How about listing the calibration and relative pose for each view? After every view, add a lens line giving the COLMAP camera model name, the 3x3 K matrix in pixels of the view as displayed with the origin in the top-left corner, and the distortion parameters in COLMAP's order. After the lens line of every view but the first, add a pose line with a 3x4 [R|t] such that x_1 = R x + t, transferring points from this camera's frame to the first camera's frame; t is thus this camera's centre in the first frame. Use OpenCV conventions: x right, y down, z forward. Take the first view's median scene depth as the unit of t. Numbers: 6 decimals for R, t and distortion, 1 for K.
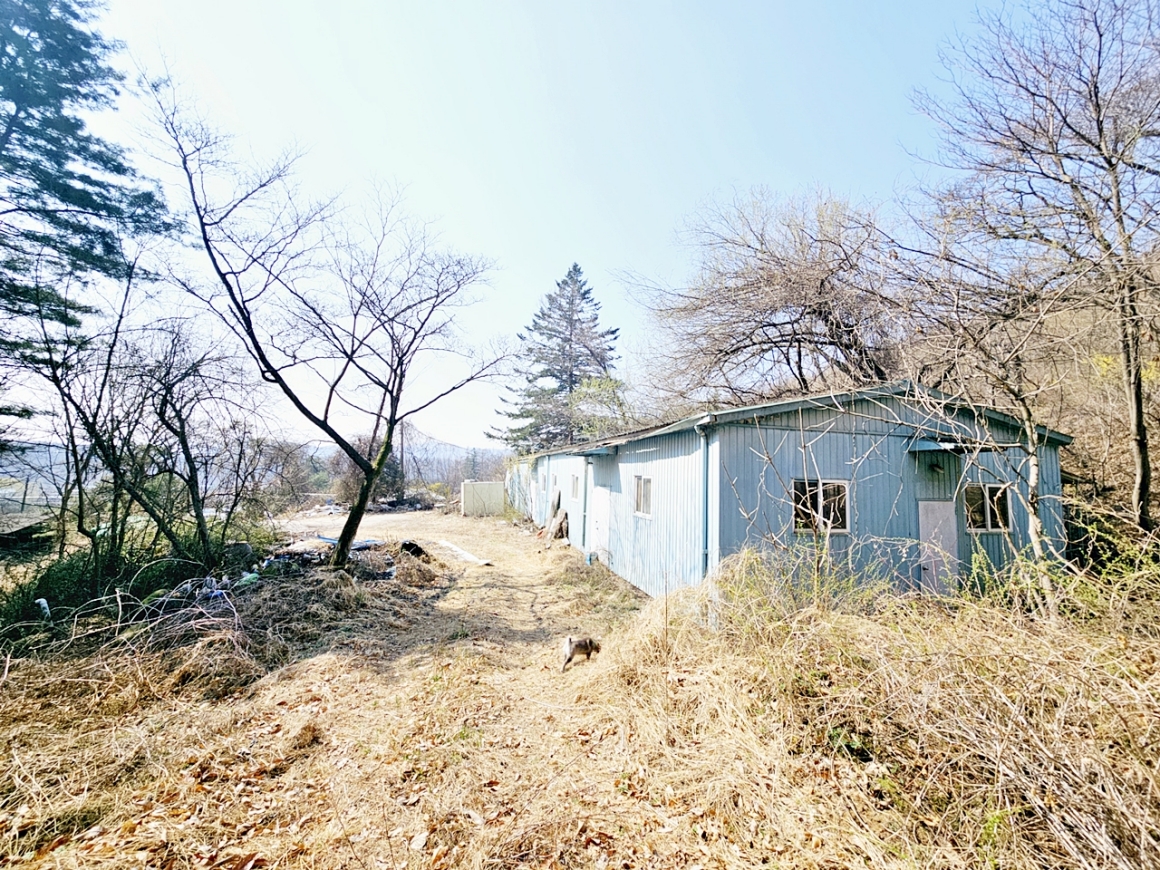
lens RADIAL K [[475.1, 0, 580.0], [0, 475.1, 435.0], [0, 0, 1]] dist [-0.000856, -0.000203]
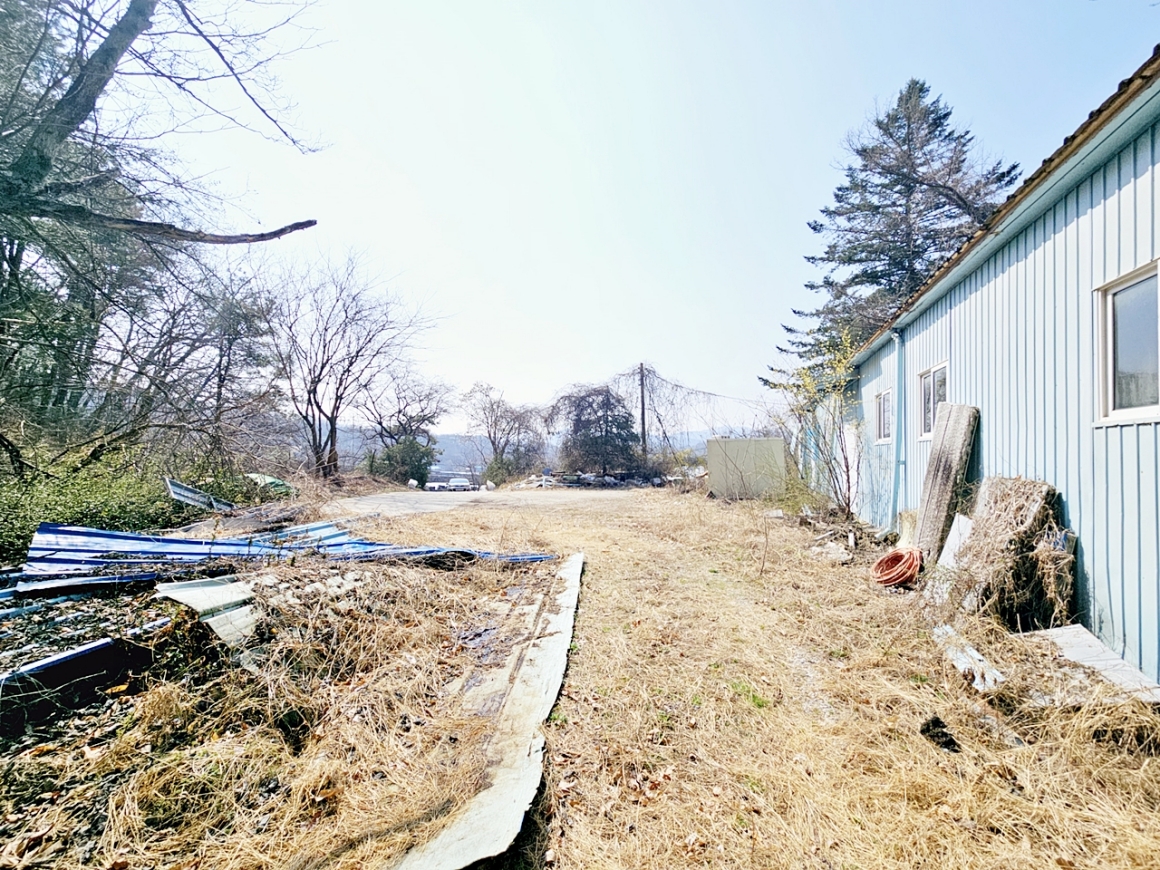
lens RADIAL K [[475.1, 0, 580.0], [0, 475.1, 435.0], [0, 0, 1]] dist [-0.000856, -0.000203]
pose [[0.823827, -0.028116, -0.566144, -0.029995], [0.047480, 0.998682, 0.019494, 0.047584], [0.564850, -0.042940, 0.824076, 0.273191]]
